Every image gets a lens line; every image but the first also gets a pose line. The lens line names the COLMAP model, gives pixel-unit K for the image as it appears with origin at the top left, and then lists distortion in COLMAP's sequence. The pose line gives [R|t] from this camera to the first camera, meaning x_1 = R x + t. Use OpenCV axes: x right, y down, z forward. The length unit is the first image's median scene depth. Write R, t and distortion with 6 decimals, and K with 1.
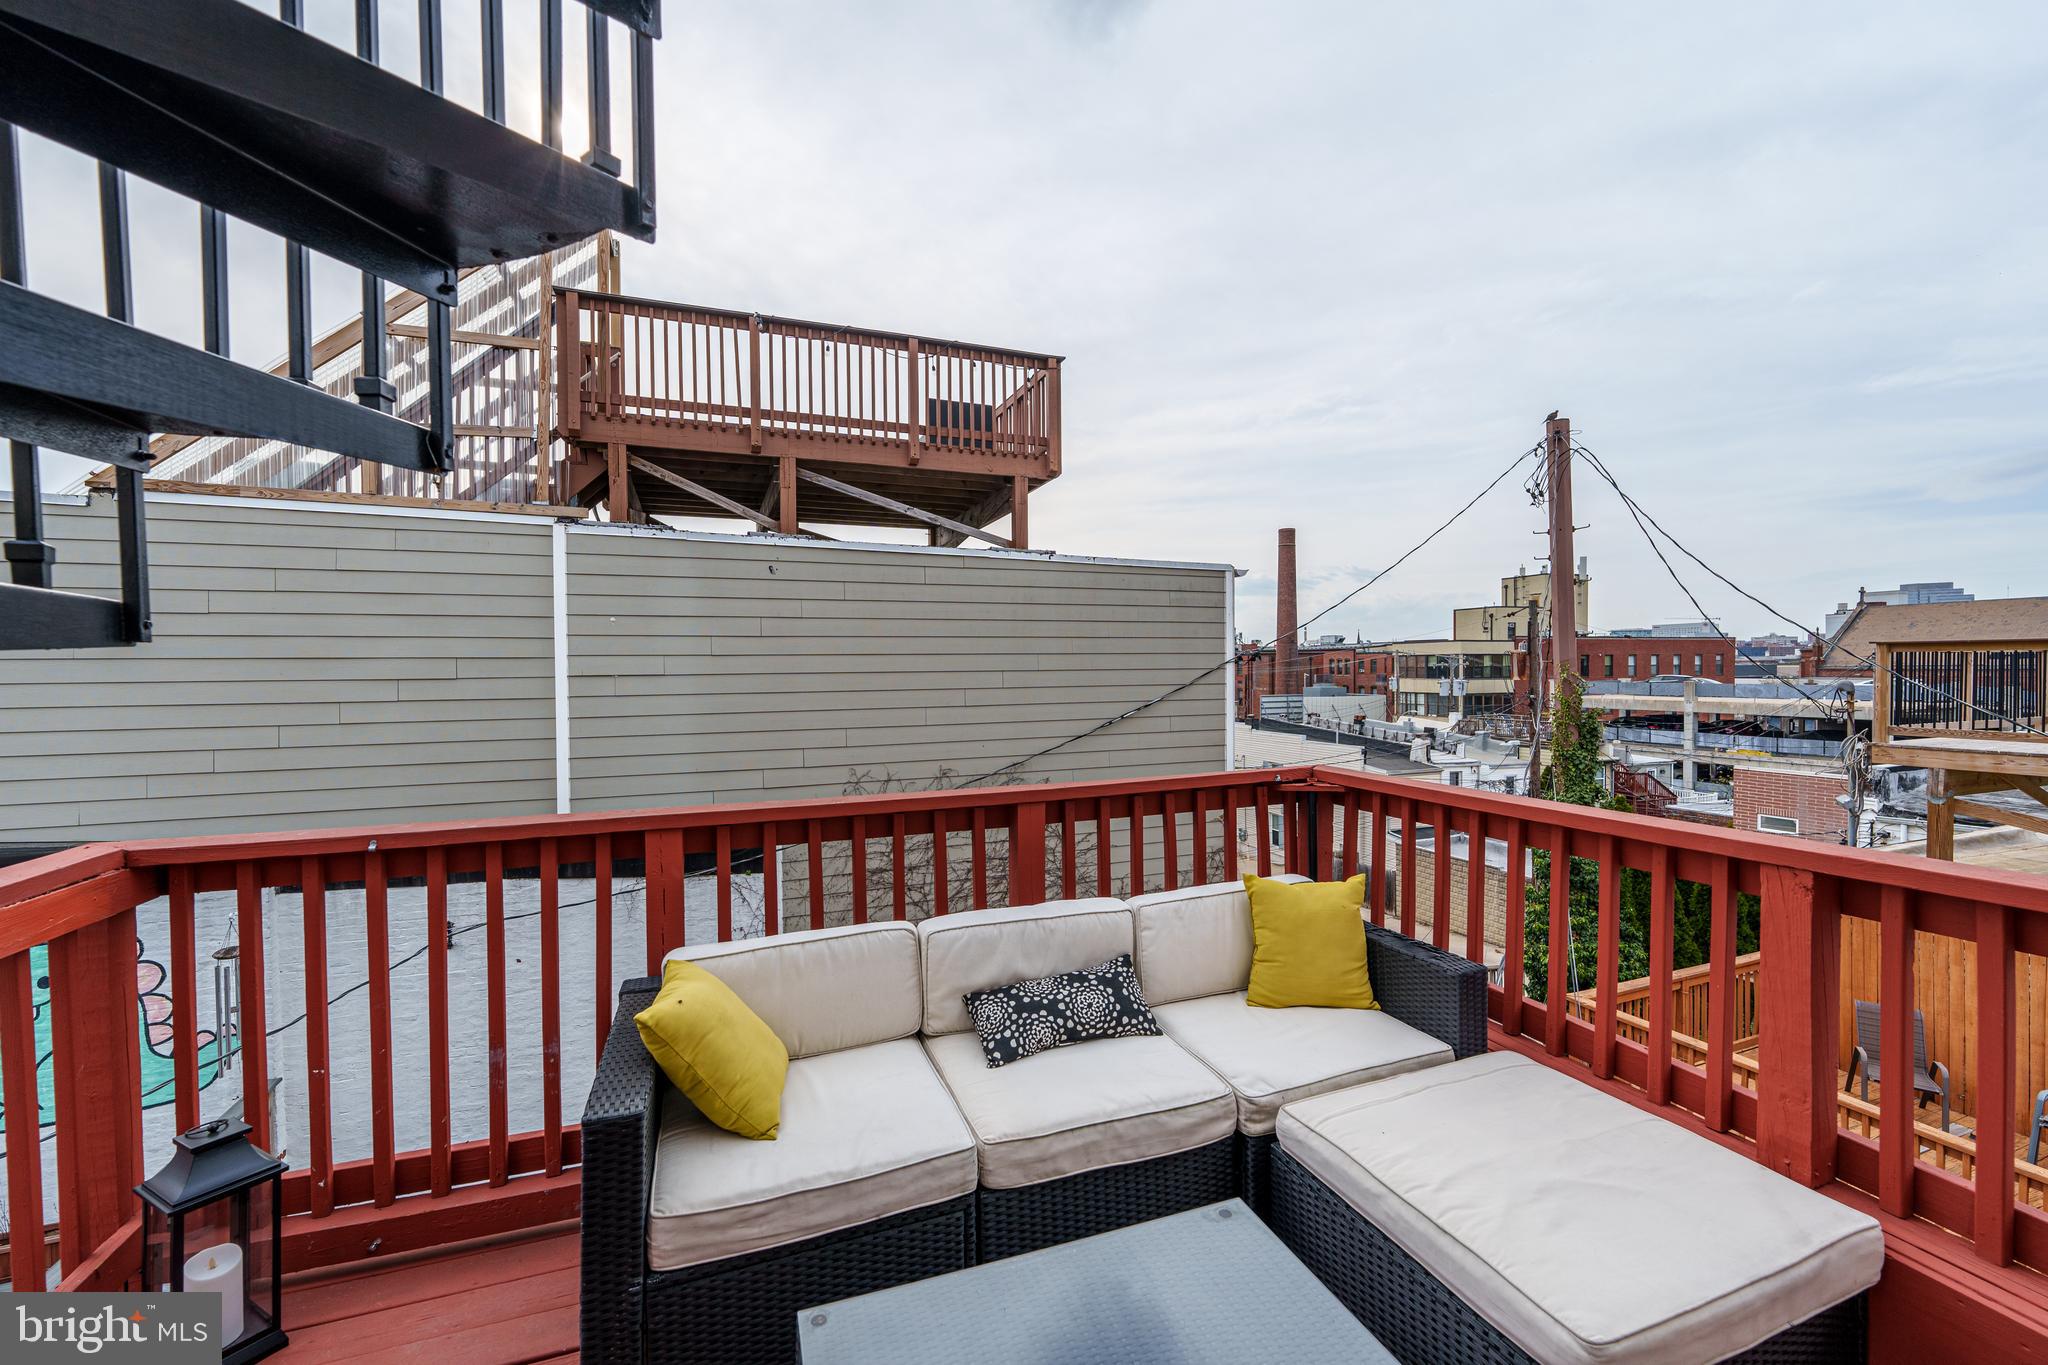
lens RADIAL K [[828.8, 0, 1019.2], [0, 828.8, 685.7], [0, 0, 1]] dist [-0.001708, -0.000436]
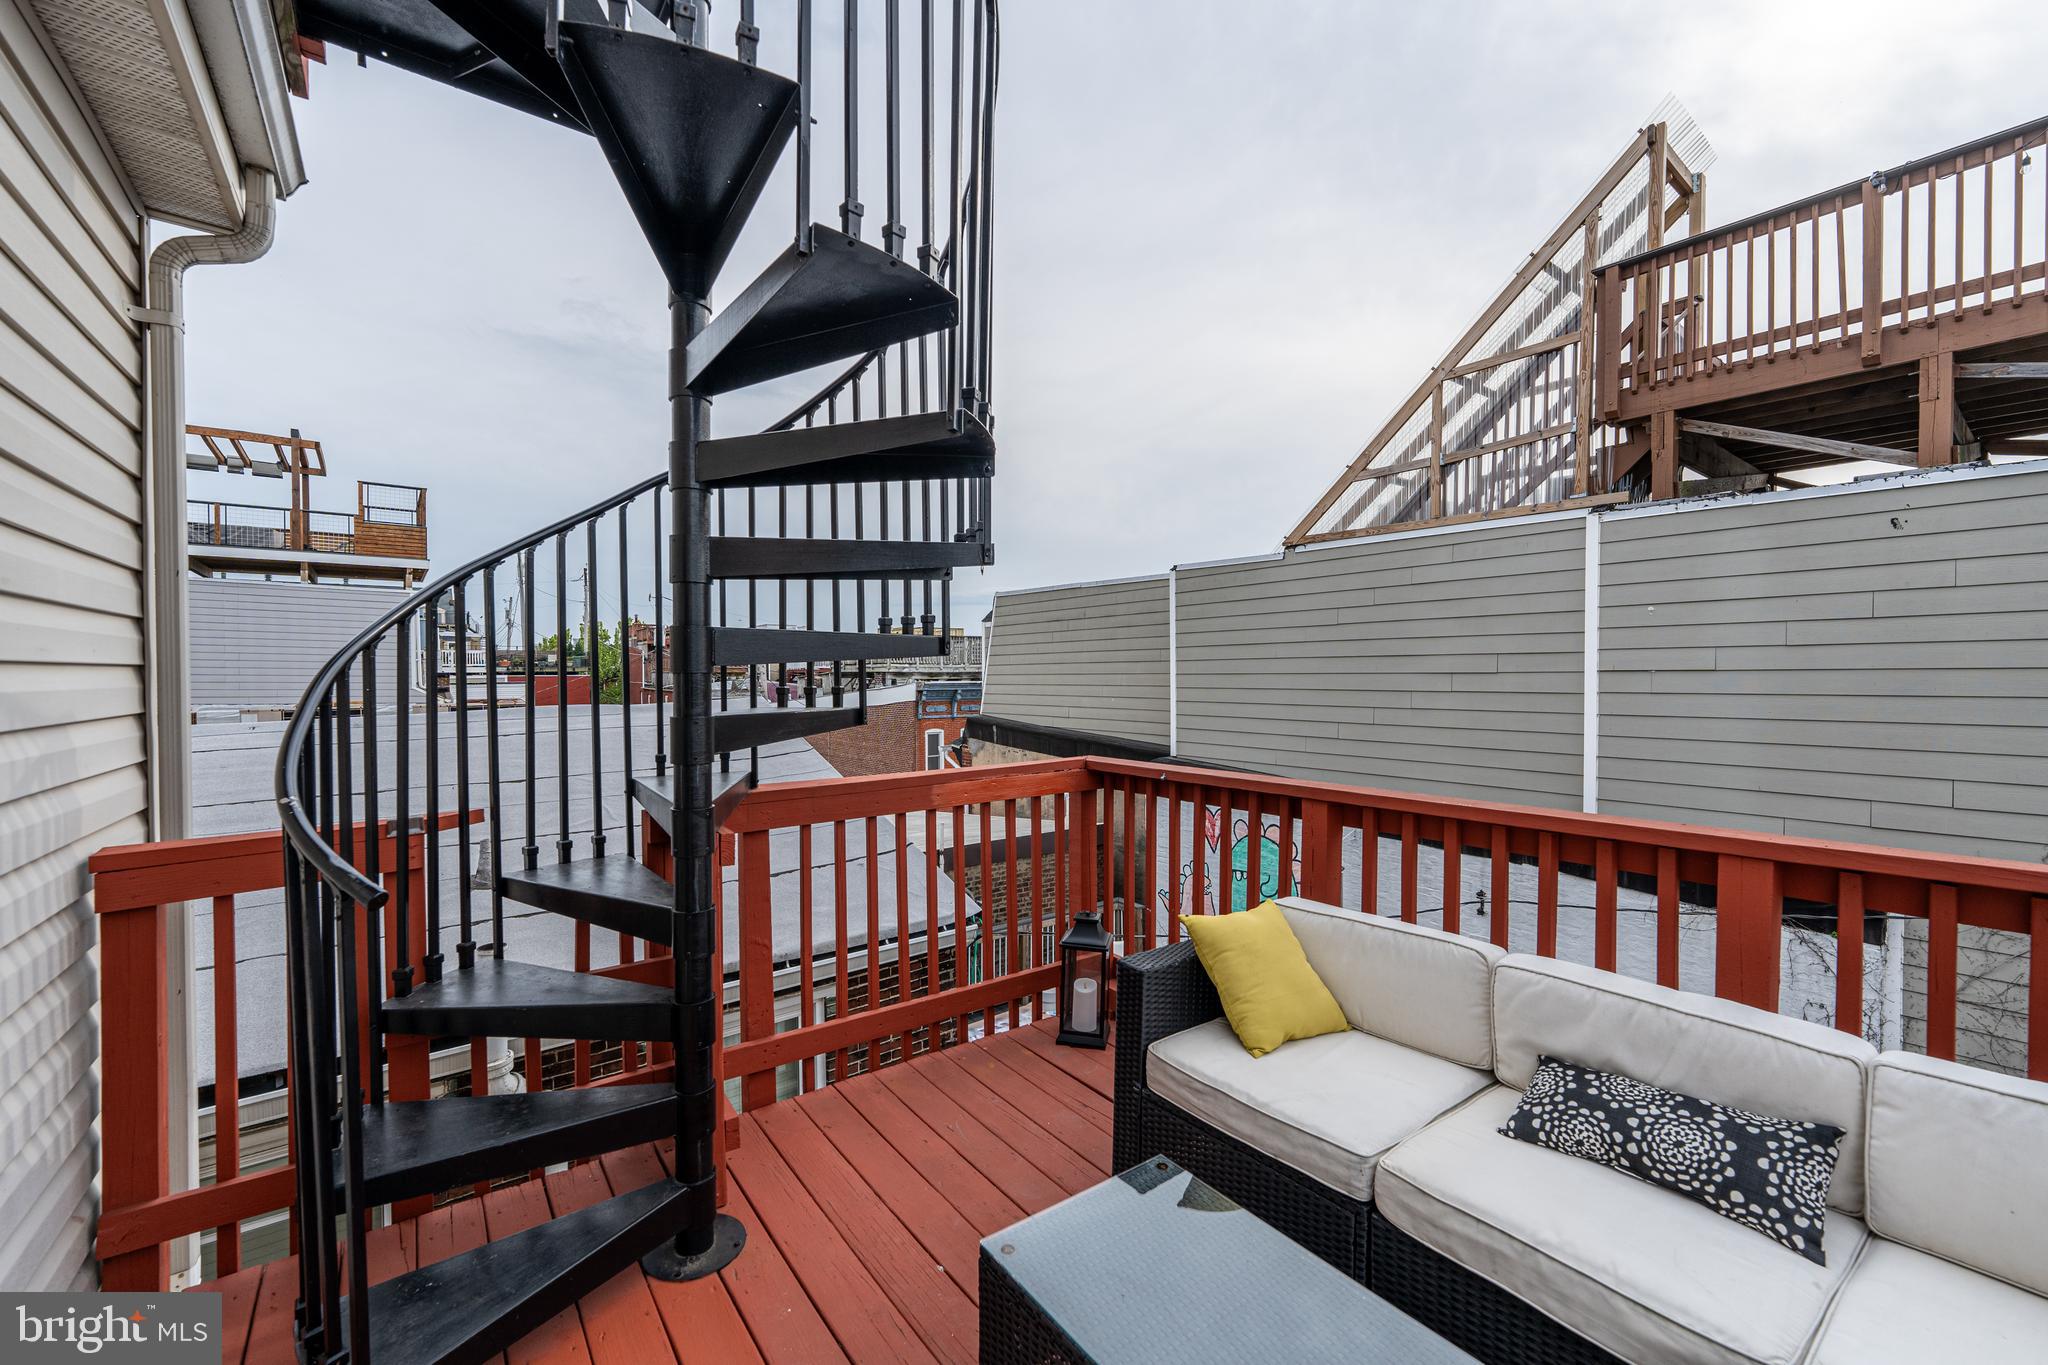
lens RADIAL K [[828.8, 0, 1019.2], [0, 828.8, 685.7], [0, 0, 1]] dist [-0.001708, -0.000436]
pose [[0.274485, 0.022474, -0.961329, 0.199400], [-0.015431, 0.999701, 0.018965, -0.002361], [0.961468, 0.009628, 0.274750, 0.089012]]
